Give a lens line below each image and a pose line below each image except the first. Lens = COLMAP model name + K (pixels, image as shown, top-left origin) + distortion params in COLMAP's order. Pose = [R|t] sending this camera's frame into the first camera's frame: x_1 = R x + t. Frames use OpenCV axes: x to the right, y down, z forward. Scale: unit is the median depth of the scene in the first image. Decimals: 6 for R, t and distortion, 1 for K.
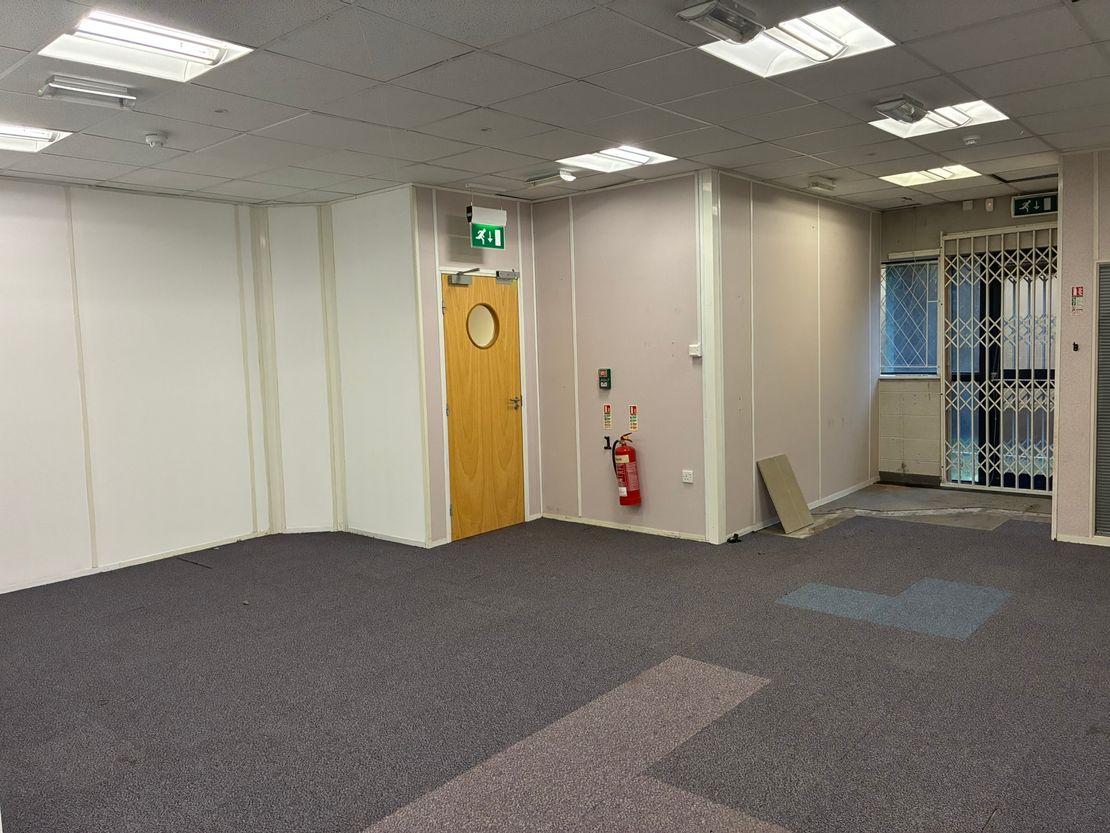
lens RADIAL K [[845.2, 0, 555.0], [0, 845.2, 416.5], [0, 0, 1]] dist [0.082649, -0.005514]
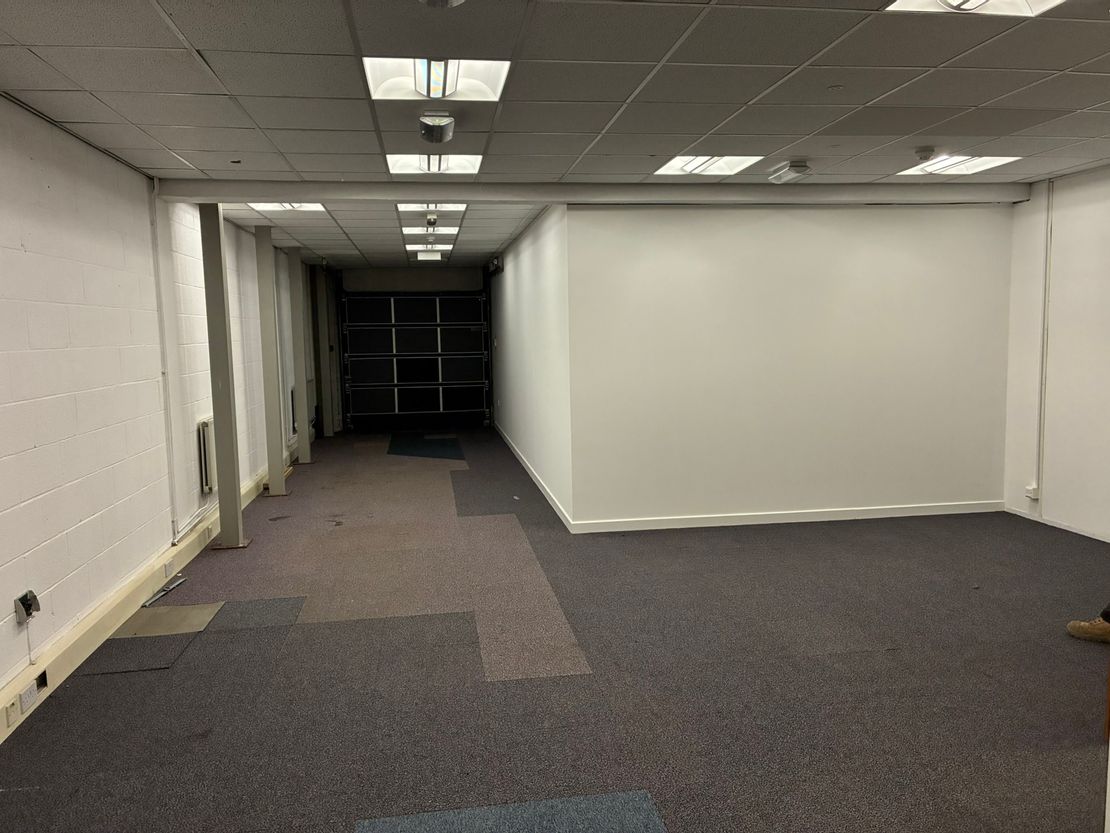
lens RADIAL K [[845.2, 0, 555.0], [0, 845.2, 416.5], [0, 0, 1]] dist [0.082649, -0.005514]
pose [[-0.648203, 0.116968, -0.752430, 0.964405], [-0.037314, 0.982065, 0.184811, -0.204241], [0.760553, 0.147871, -0.632213, 1.719350]]
